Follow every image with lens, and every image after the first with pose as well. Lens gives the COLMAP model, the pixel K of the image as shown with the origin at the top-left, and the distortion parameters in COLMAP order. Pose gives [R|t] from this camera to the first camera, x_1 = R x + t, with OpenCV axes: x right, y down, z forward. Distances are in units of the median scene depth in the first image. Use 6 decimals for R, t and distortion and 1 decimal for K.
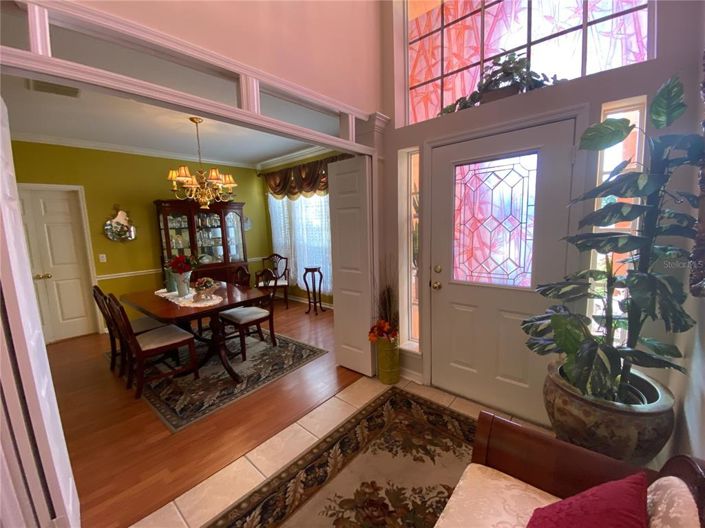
lens RADIAL K [[287.1, 0, 350.7], [0, 287.1, 266.8], [0, 0, 1]] dist [0.011687, -0.014403]
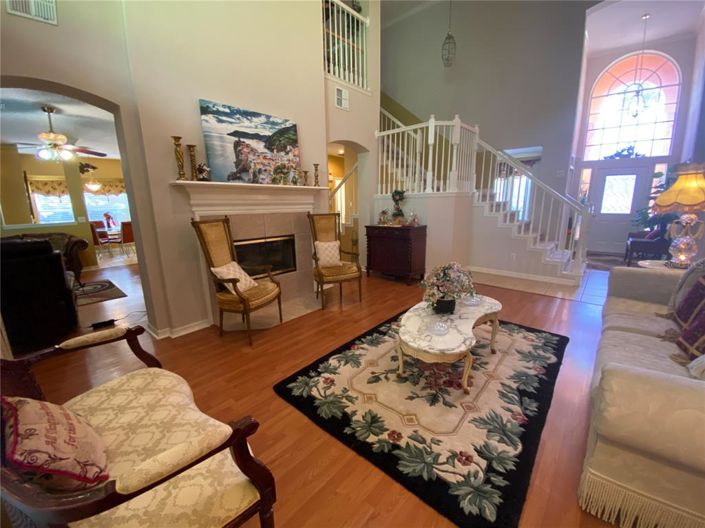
lens RADIAL K [[287.1, 0, 350.2], [0, 287.1, 265.5], [0, 0, 1]] dist [0.011687, -0.014403]
pose [[0.999683, 0.020671, -0.014350, -2.266989], [-0.019569, 0.997135, 0.073073, 0.436126], [0.015819, -0.072769, 0.997223, -2.152705]]
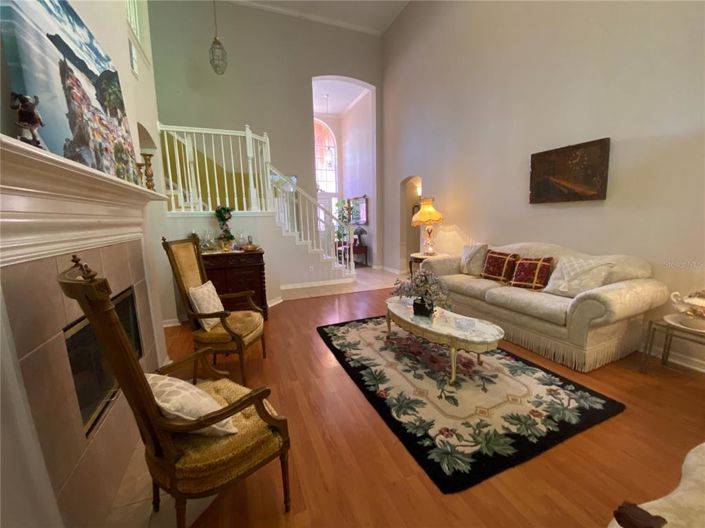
lens RADIAL K [[287.1, 0, 353.8], [0, 287.1, 260.1], [0, 0, 1]] dist [0.011687, -0.014403]
pose [[0.444081, -0.101662, 0.890200, -3.094080], [0.132163, 0.990106, 0.047141, 0.356855], [-0.886185, 0.096717, 0.453124, -1.416757]]
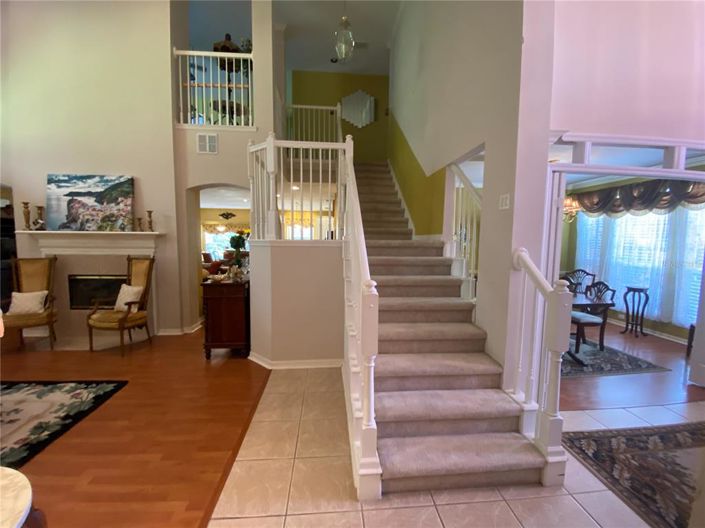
lens RADIAL K [[287.1, 0, 348.3], [0, 287.1, 264.5], [0, 0, 1]] dist [0.011687, -0.014403]
pose [[0.709252, 0.104583, -0.697154, -0.341717], [-0.136486, 0.990594, 0.009749, 0.103446], [0.691617, 0.088237, 0.716855, -0.799366]]
